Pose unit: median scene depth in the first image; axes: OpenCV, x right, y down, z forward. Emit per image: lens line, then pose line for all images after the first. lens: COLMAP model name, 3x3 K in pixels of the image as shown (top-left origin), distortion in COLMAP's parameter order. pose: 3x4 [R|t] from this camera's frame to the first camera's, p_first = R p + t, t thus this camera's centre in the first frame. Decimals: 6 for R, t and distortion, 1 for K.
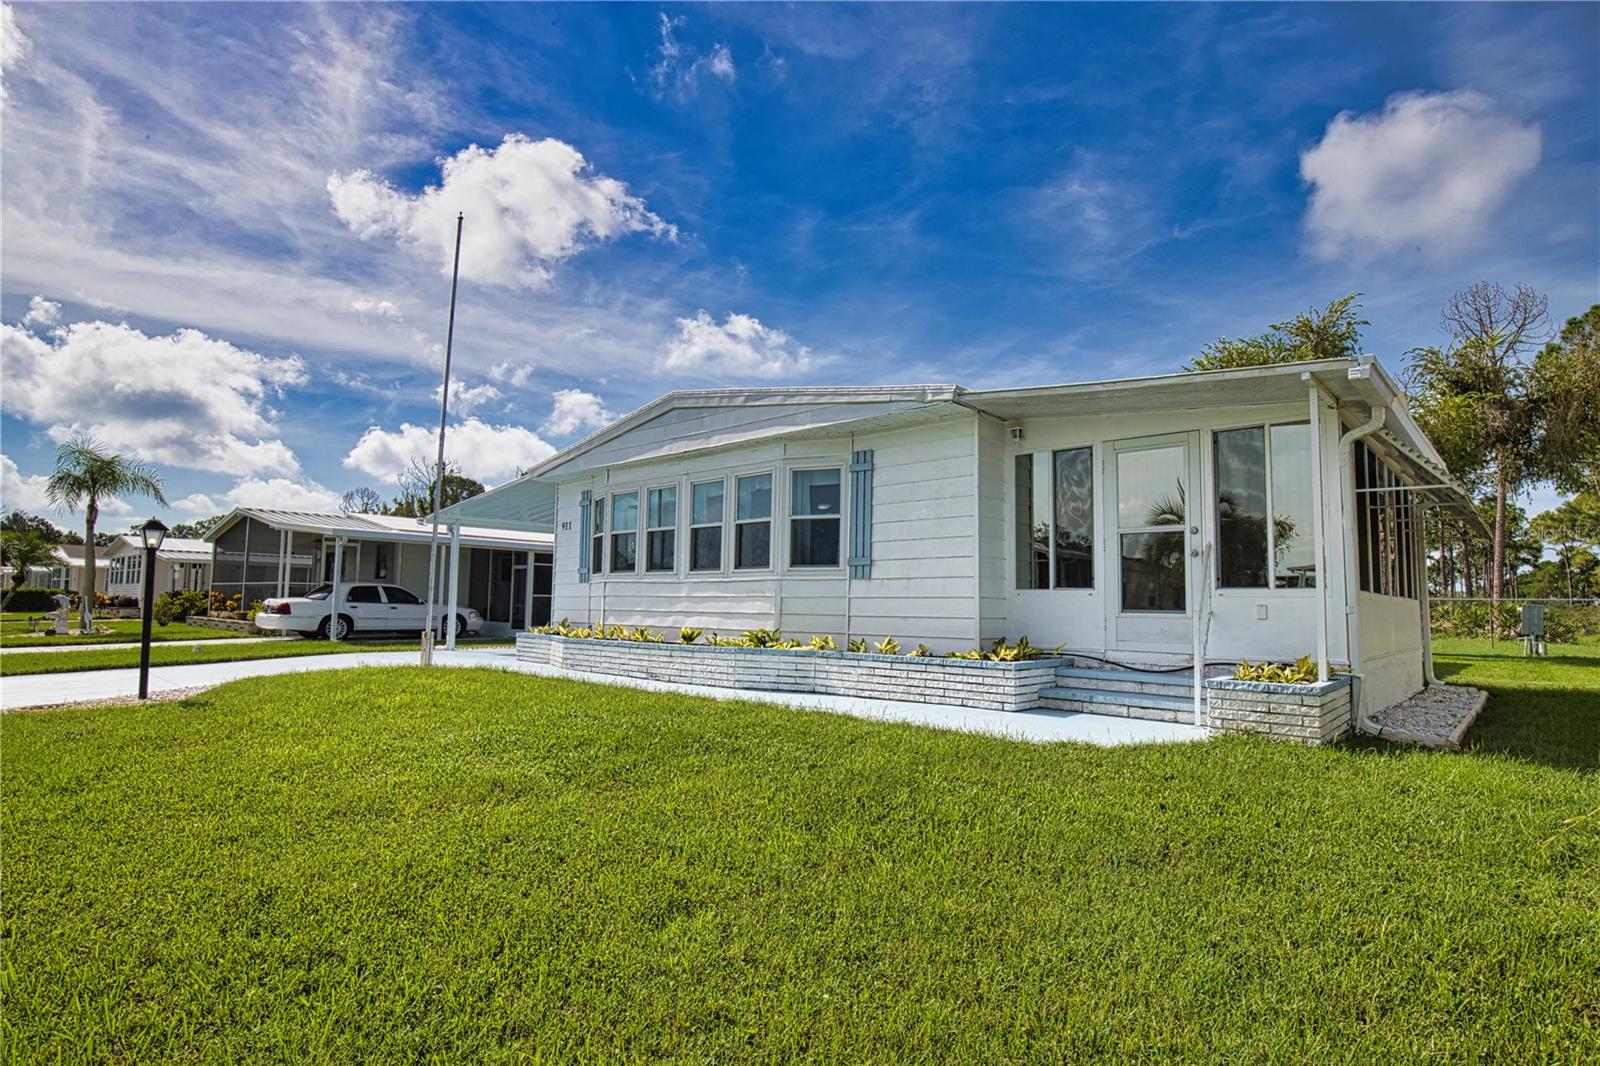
lens RADIAL K [[815.0, 0, 800.0], [0, 815.0, 533.0], [0, 0, 1]] dist [-0.023472, 0.000806]
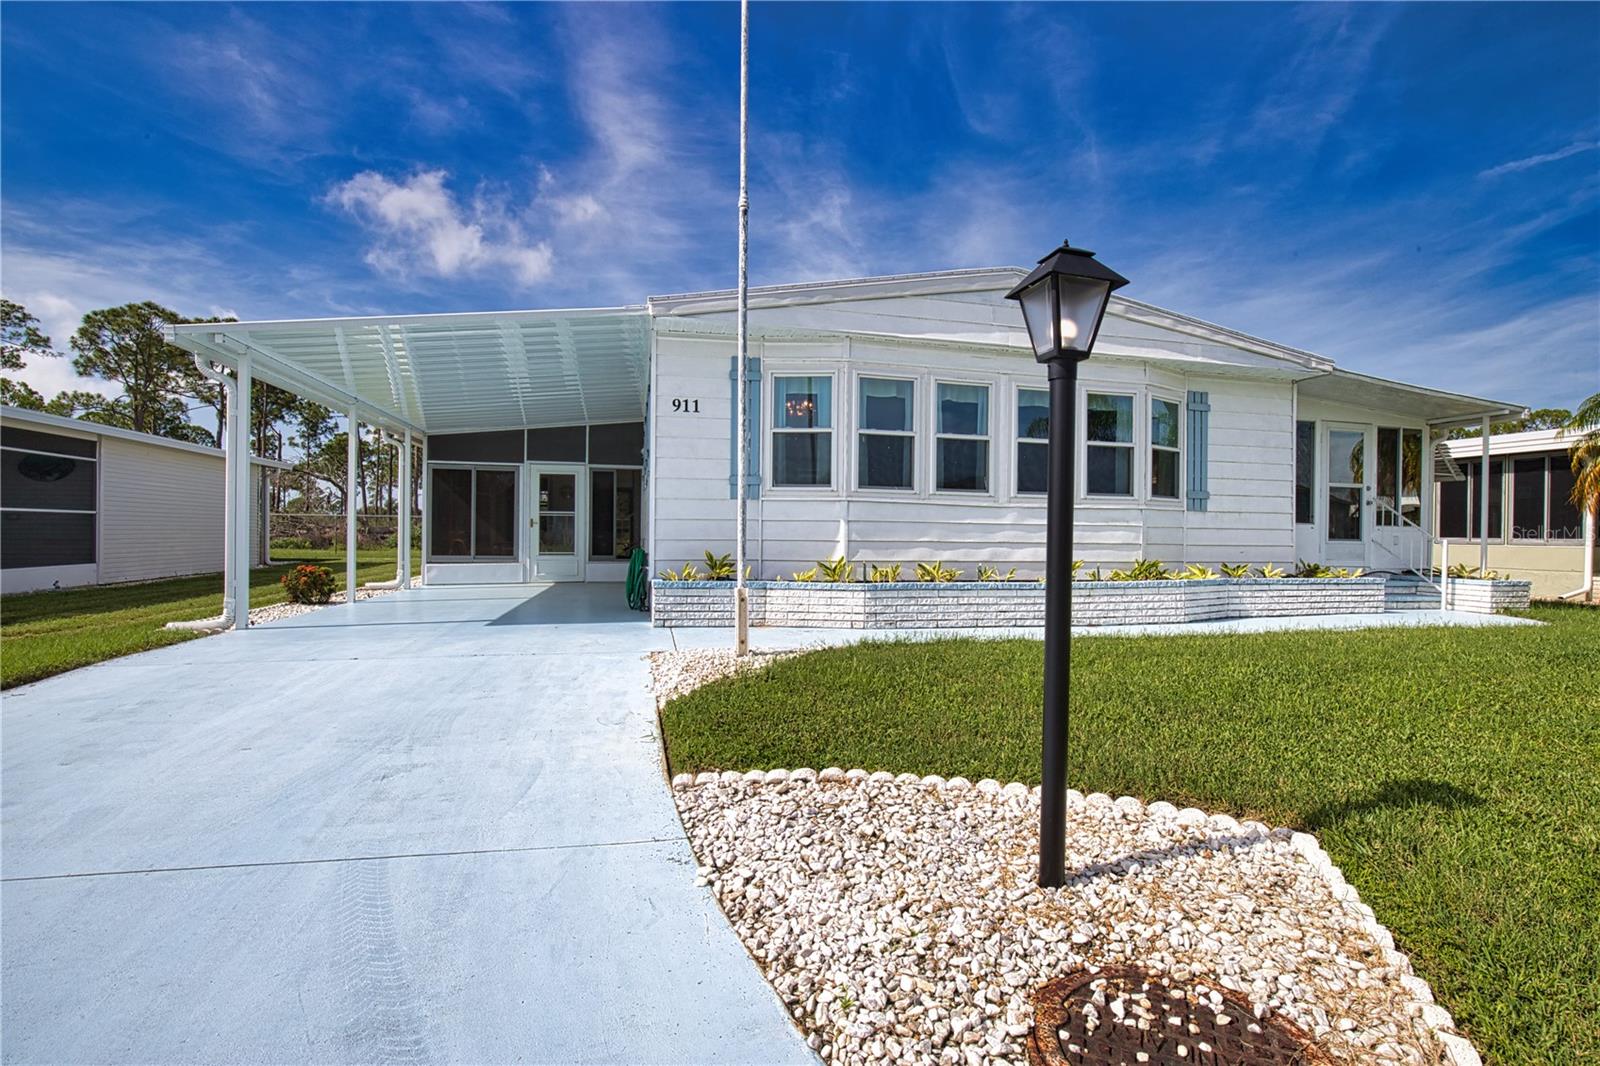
lens RADIAL K [[728.4, 0, 800.0], [0, 728.4, 533.0], [0, 0, 1]] dist [-0.041556, 0.008746]
pose [[0.570680, -0.005232, 0.821156, -1.012870], [-0.080186, 0.994846, 0.062066, 0.068264], [-0.817248, -0.101265, 0.567319, 0.883354]]
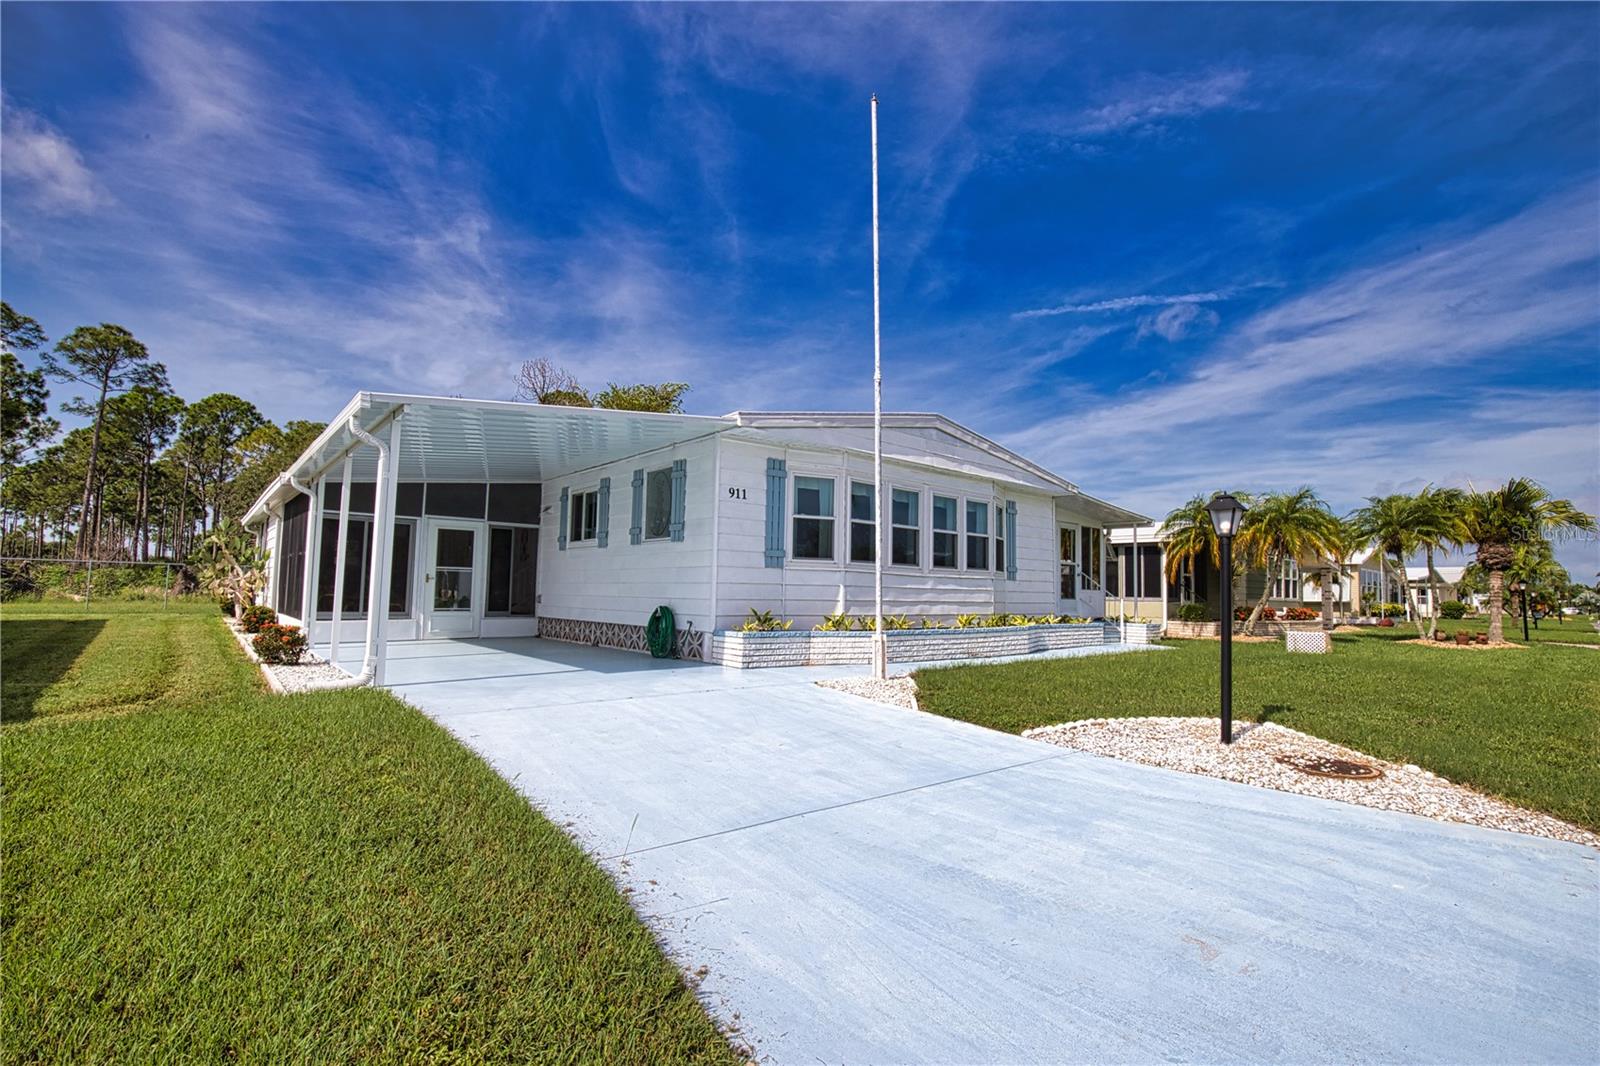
lens RADIAL K [[731.4, 0, 798.2], [0, 731.4, 548.5], [0, 0, 1]] dist [-0.036942, 0.000011]
pose [[0.126794, 0.048075, 0.990763, -1.430645], [-0.110580, 0.993284, -0.034046, 0.090432], [-0.985746, -0.105242, 0.131259, 1.234269]]
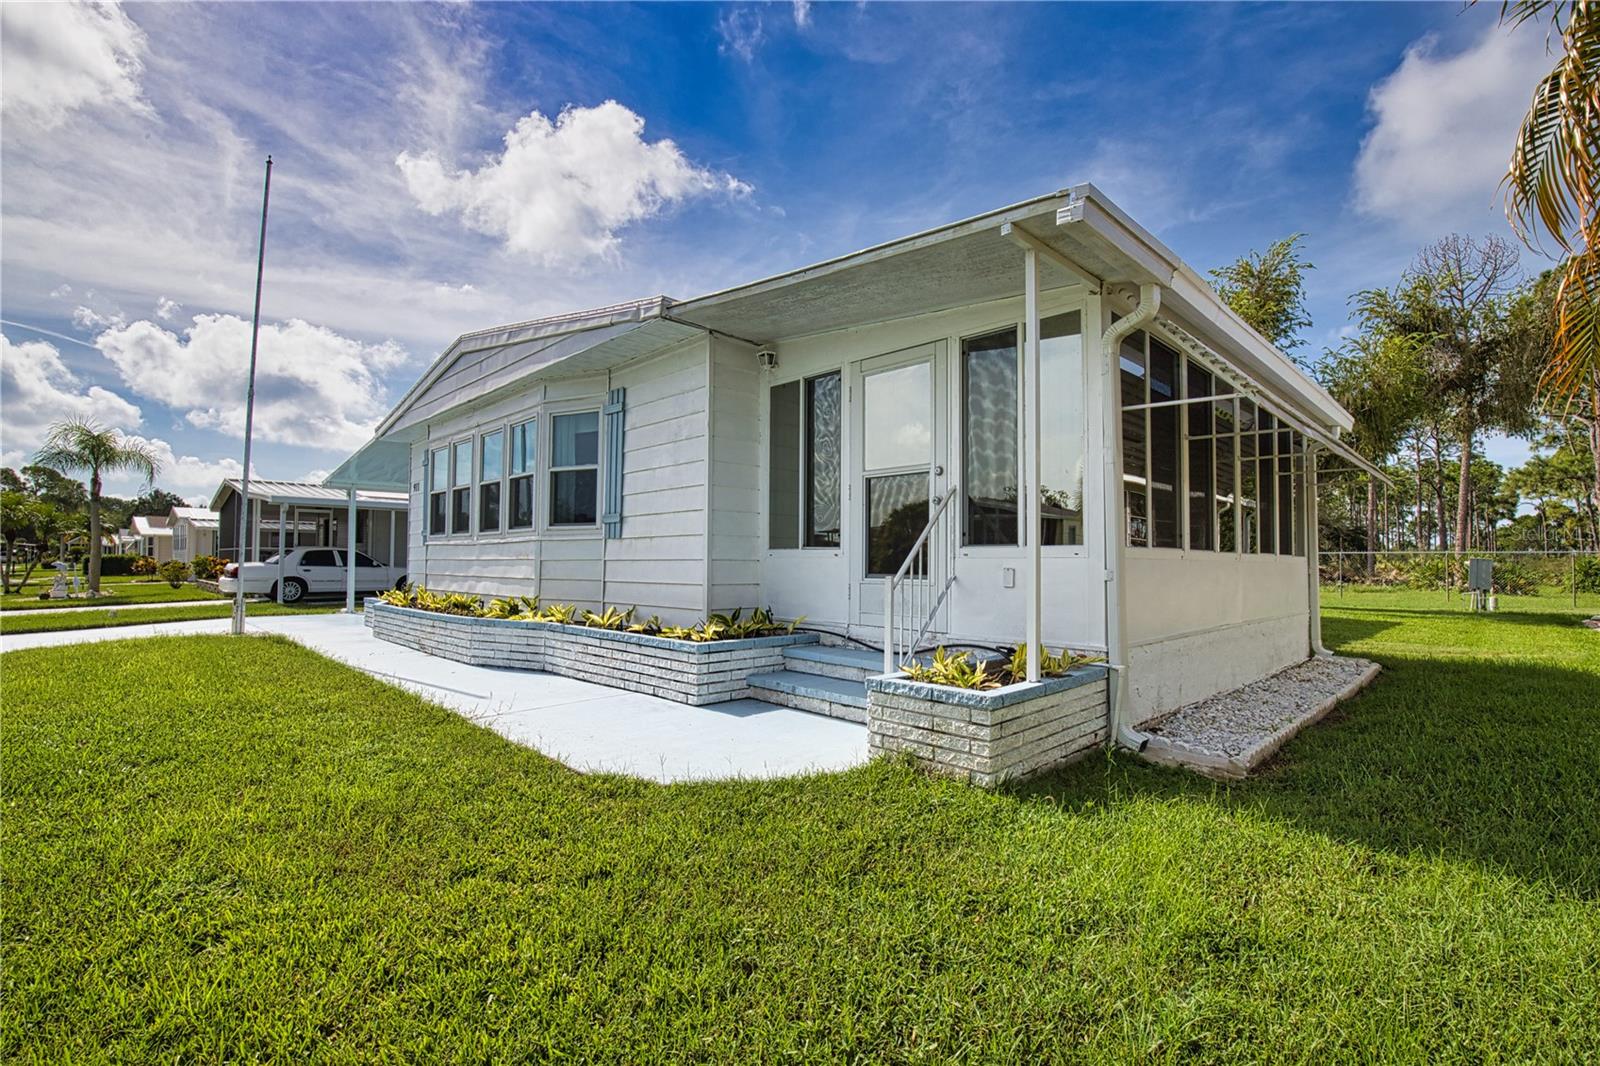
lens RADIAL K [[728.4, 0, 800.0], [0, 728.4, 533.0], [0, 0, 1]] dist [-0.041556, 0.008746]
pose [[0.998571, -0.011025, -0.052290, 0.310821], [0.013531, 0.998764, 0.047818, 0.016525], [0.051698, -0.048458, 0.997486, 0.244650]]
